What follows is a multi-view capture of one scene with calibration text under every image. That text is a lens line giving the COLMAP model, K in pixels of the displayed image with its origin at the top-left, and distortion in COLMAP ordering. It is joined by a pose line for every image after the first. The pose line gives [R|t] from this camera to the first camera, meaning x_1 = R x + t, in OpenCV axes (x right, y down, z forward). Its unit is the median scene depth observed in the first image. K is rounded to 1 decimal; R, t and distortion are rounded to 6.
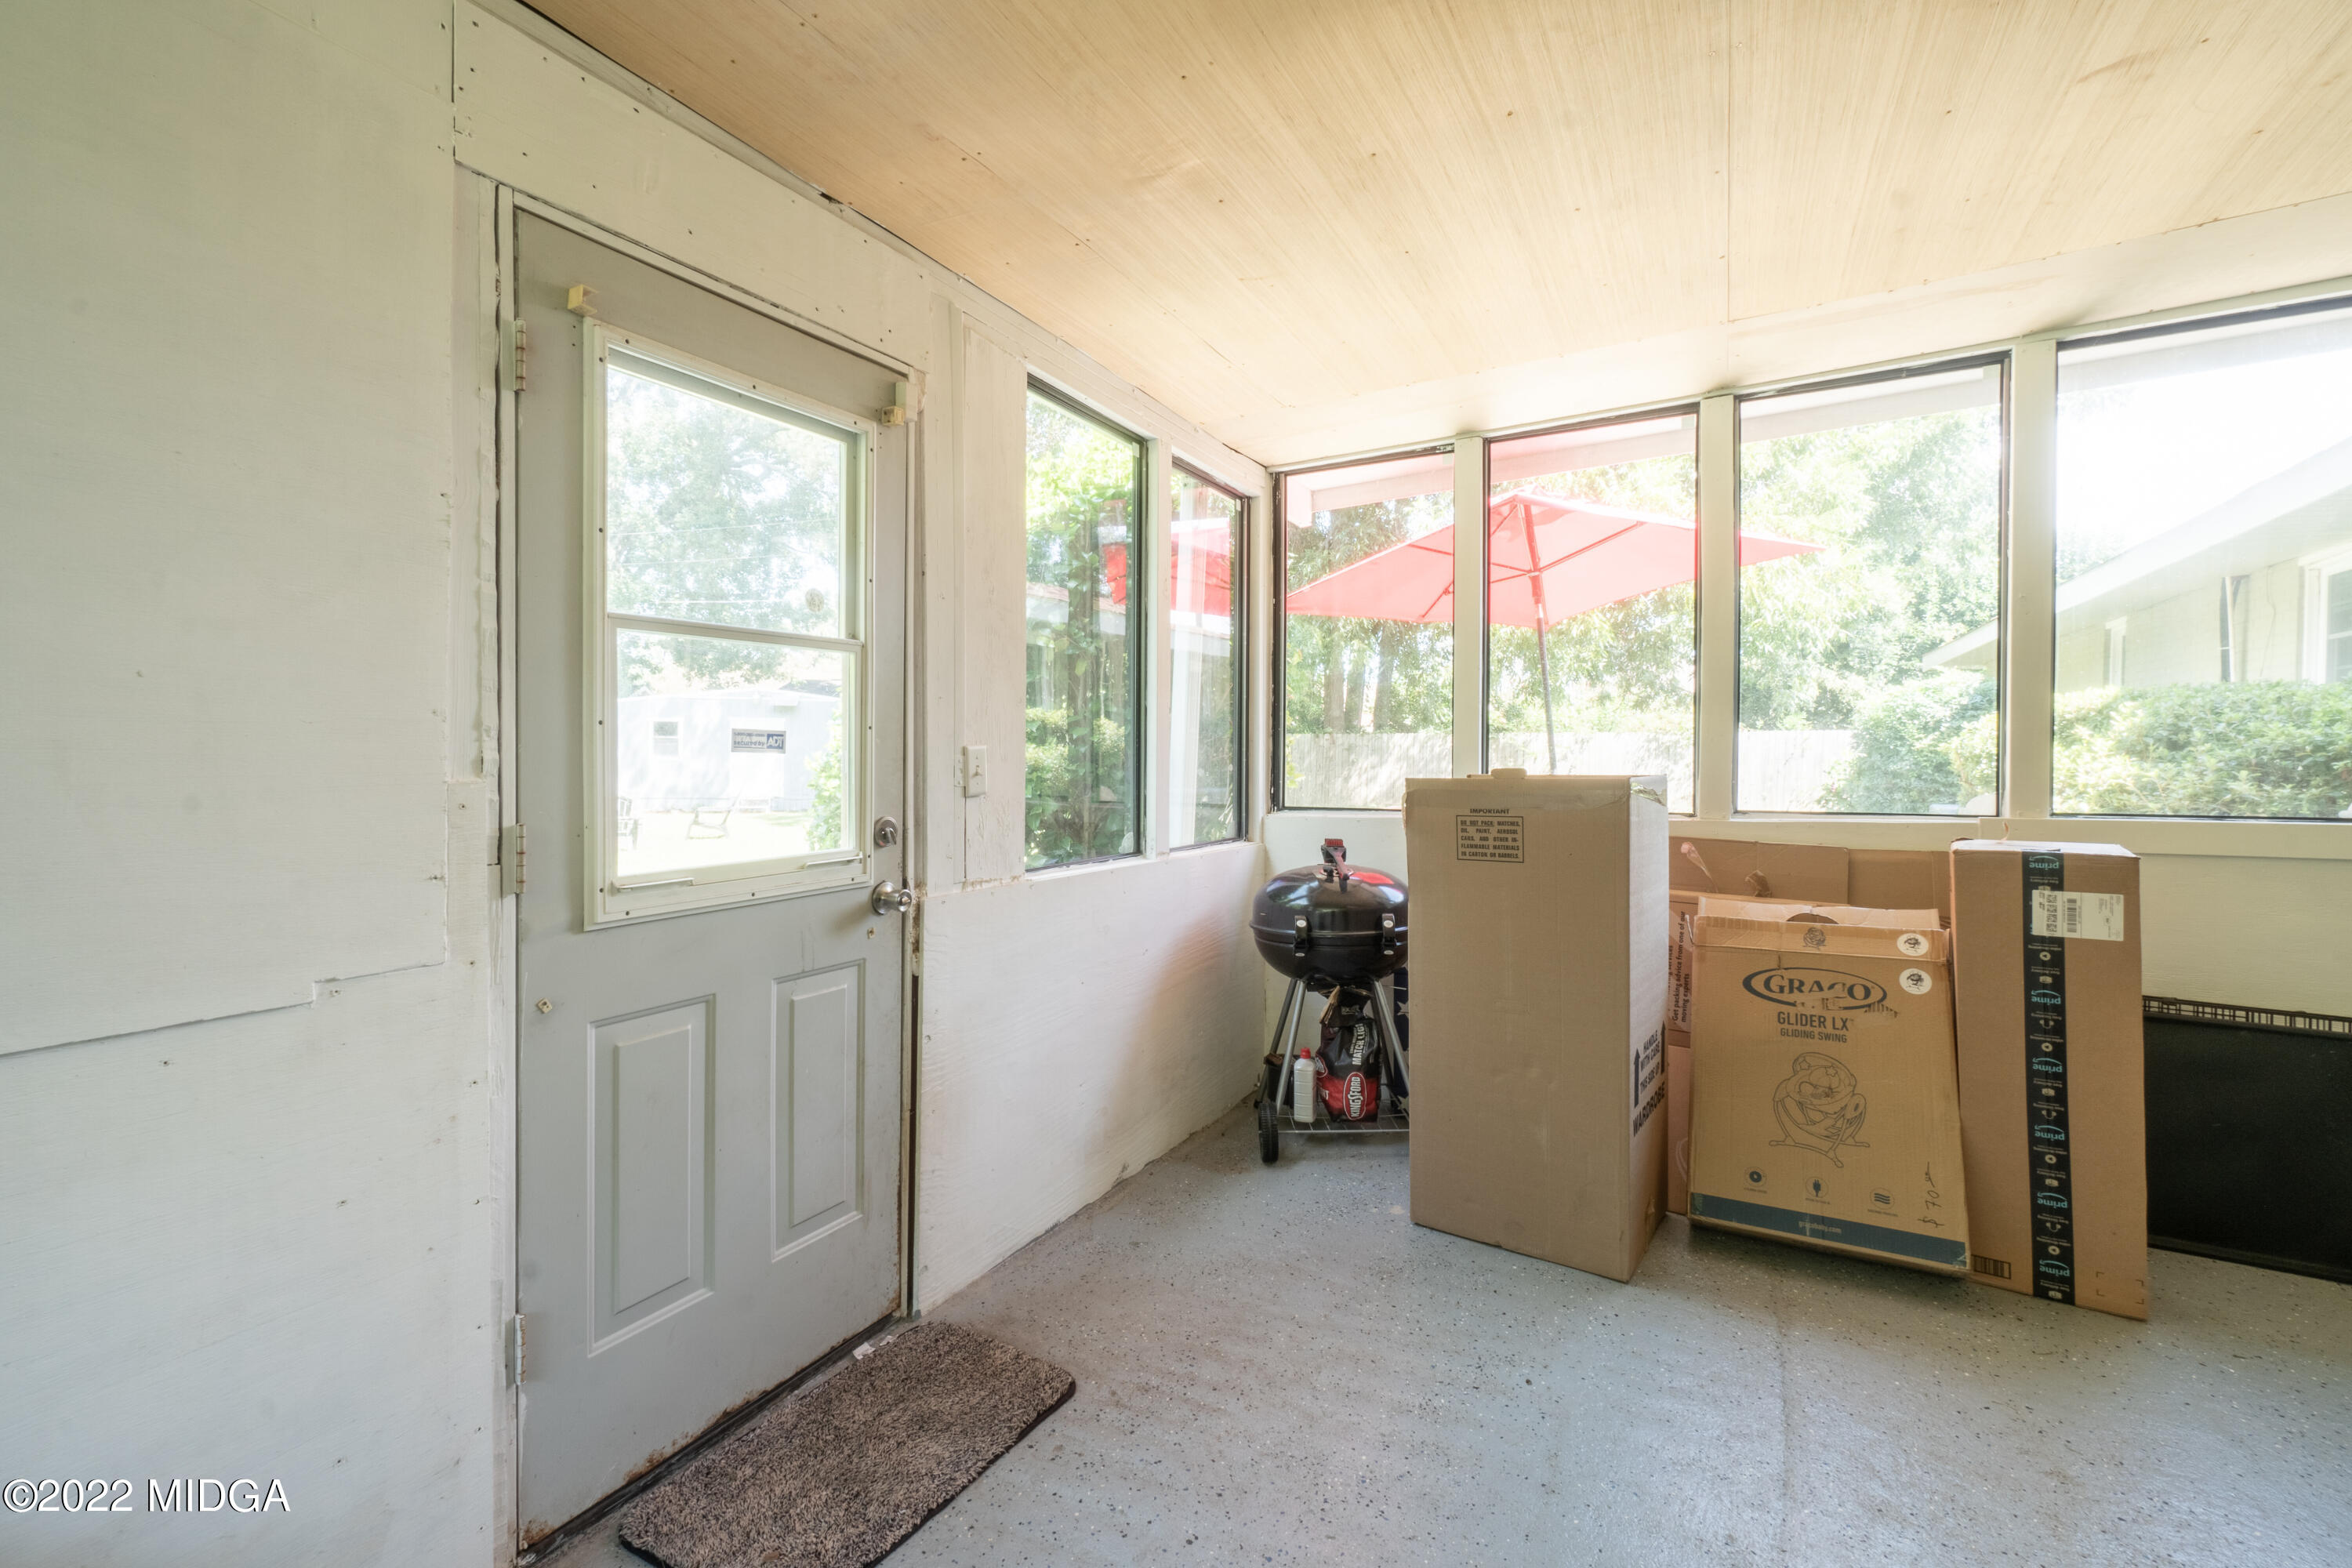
lens RADIAL K [[1004.2, 0, 1173.2], [0, 1004.2, 766.0], [0, 0, 1]] dist [-0.015735, 0.000415]
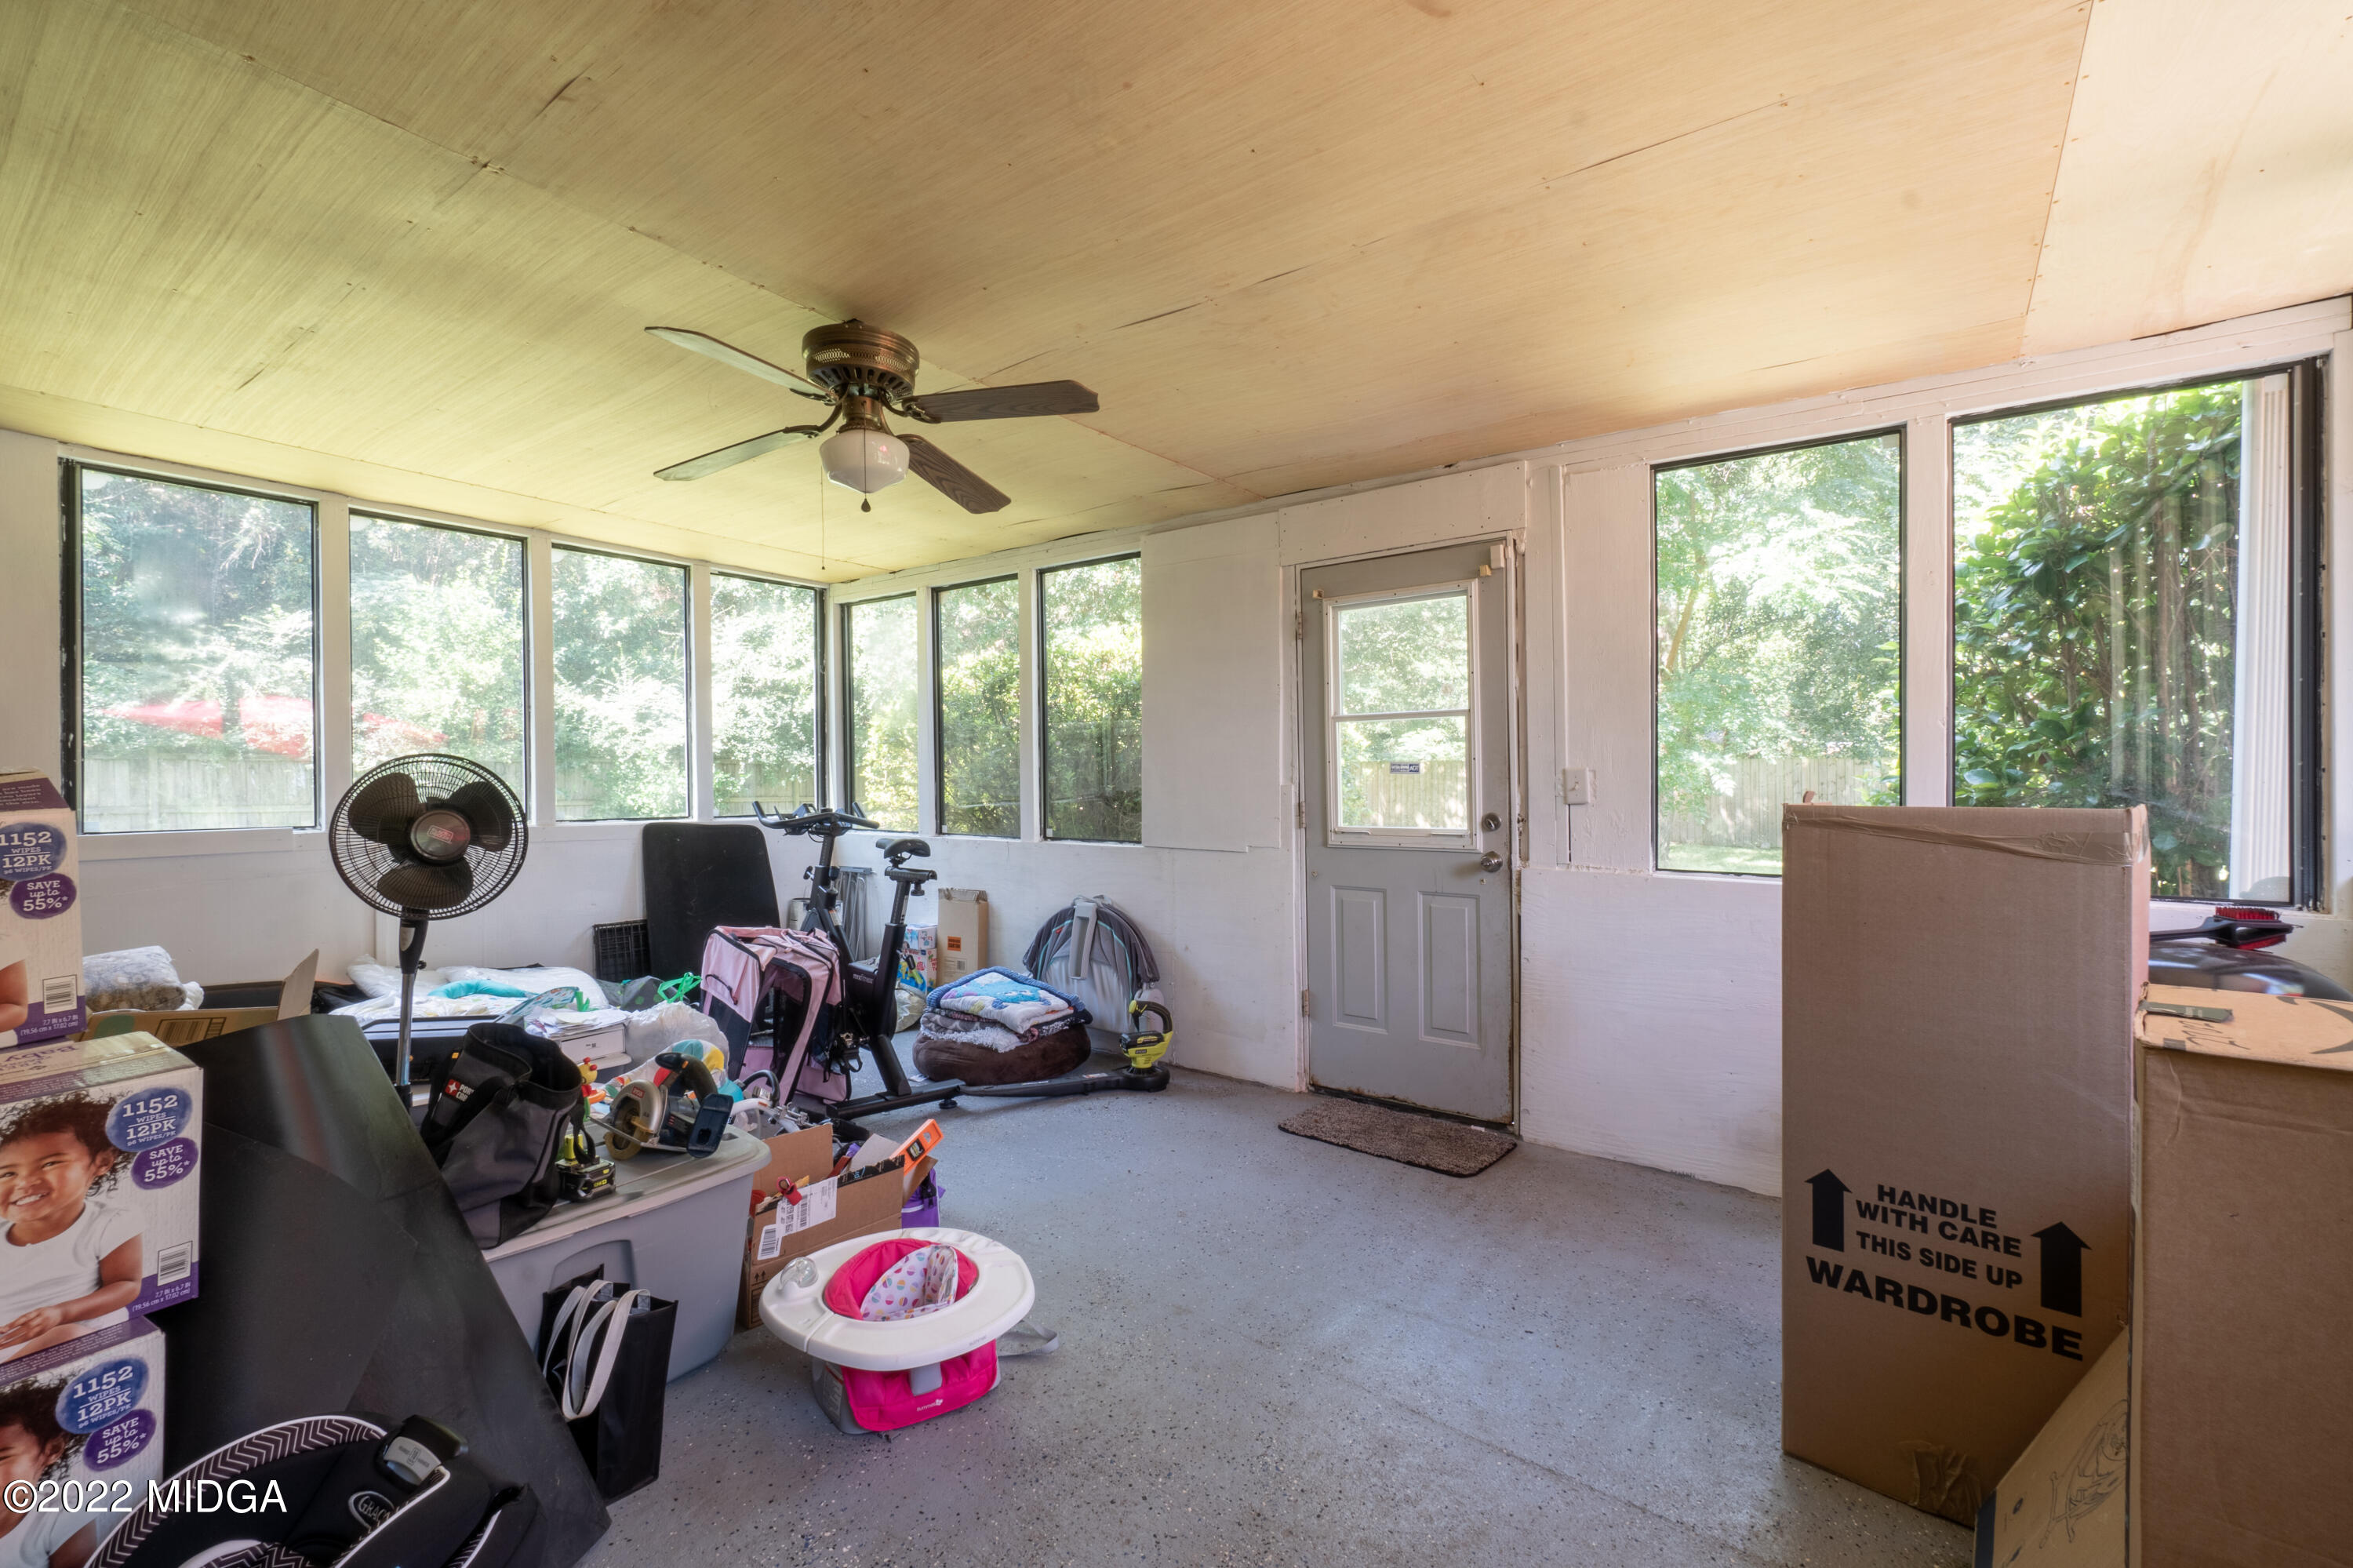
lens RADIAL K [[1029.9, 0, 1159.9], [0, 1029.9, 781.9], [0, 0, 1]] dist [-0.036827, 0.000432]
pose [[-0.143682, 0.001350, -0.989623, 1.517286], [-0.012370, 0.999918, 0.003160, 0.001539], [0.989547, 0.012695, -0.143653, 0.732201]]
